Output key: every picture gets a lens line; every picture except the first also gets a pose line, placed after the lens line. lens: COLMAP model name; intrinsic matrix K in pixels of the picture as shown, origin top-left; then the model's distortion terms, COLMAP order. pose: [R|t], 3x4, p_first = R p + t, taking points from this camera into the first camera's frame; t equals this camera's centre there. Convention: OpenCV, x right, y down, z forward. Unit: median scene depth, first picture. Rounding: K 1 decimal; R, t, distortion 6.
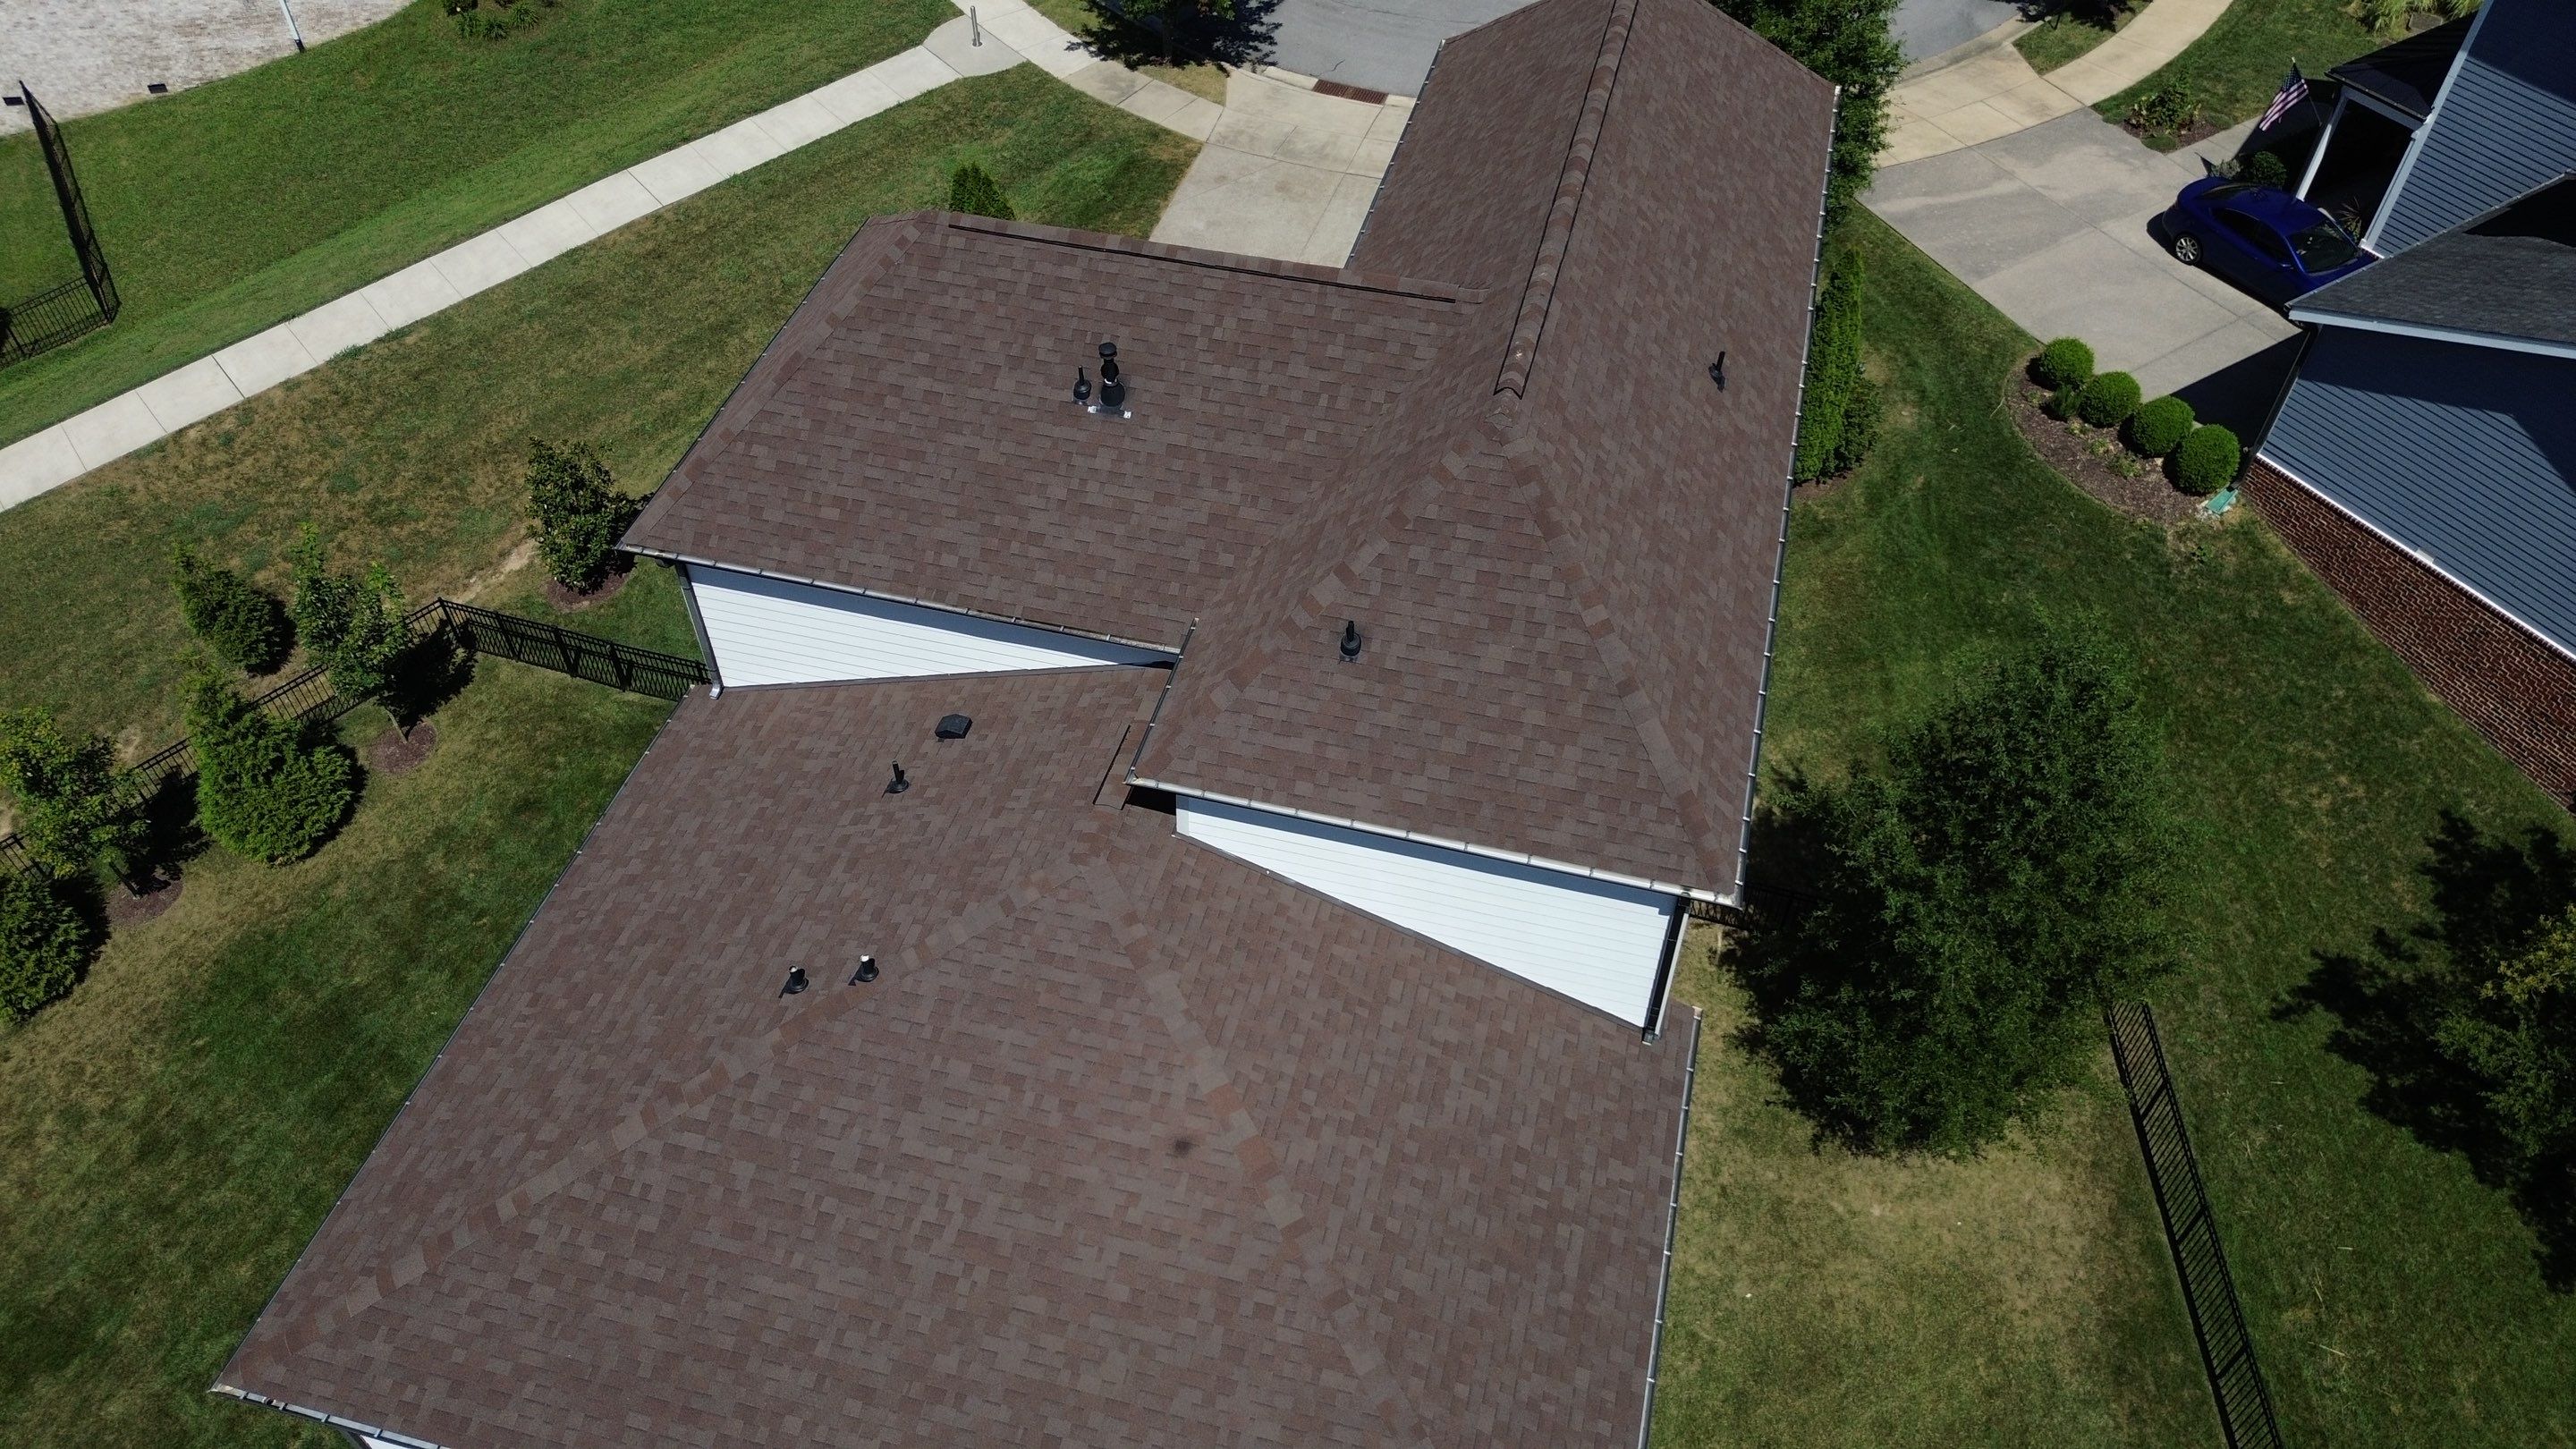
lens RADIAL K [[1833.4, 0, 1283.6], [0, 1833.4, 723.1], [0, 0, 1]] dist [0.057244, -0.055618]
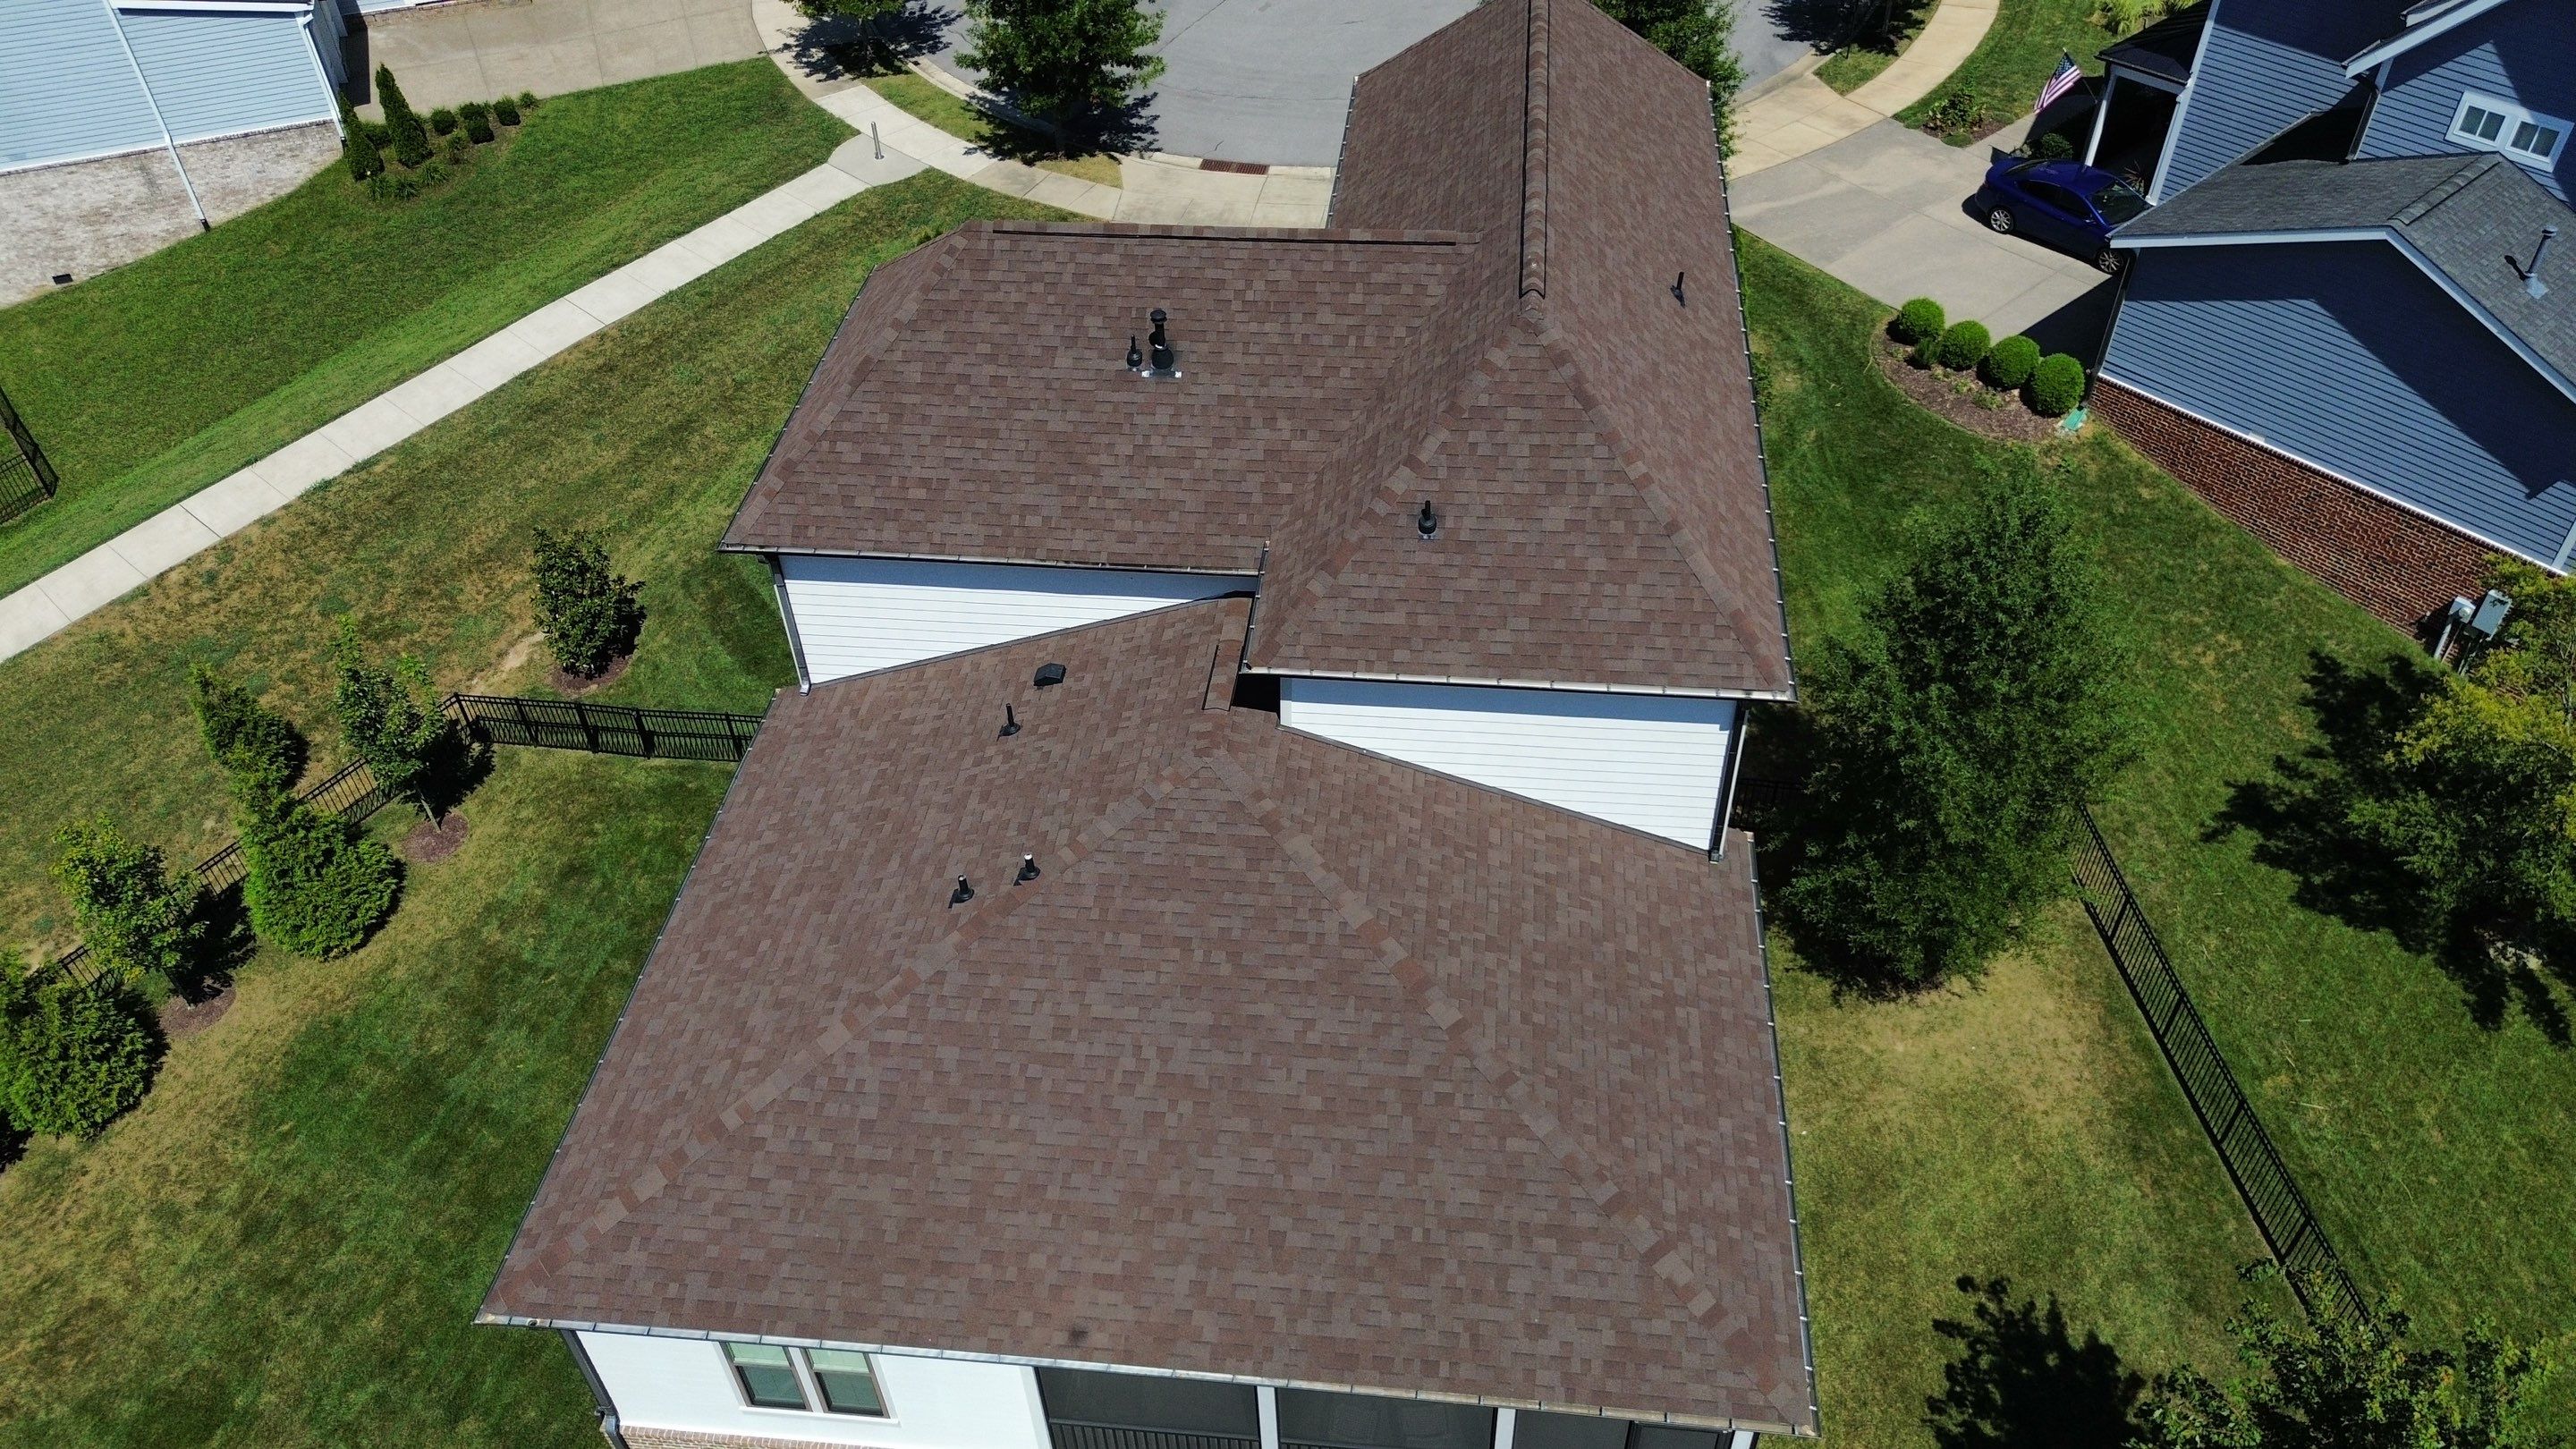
lens RADIAL K [[1833.4, 0, 1286.5], [0, 1833.4, 719.7], [0, 0, 1]] dist [0.057244, -0.055618]
pose [[0.988427, -0.119874, 0.092965, -0.116445], [0.127125, 0.988937, -0.076436, 0.104902], [-0.082774, 0.087370, 0.992731, -0.078349]]
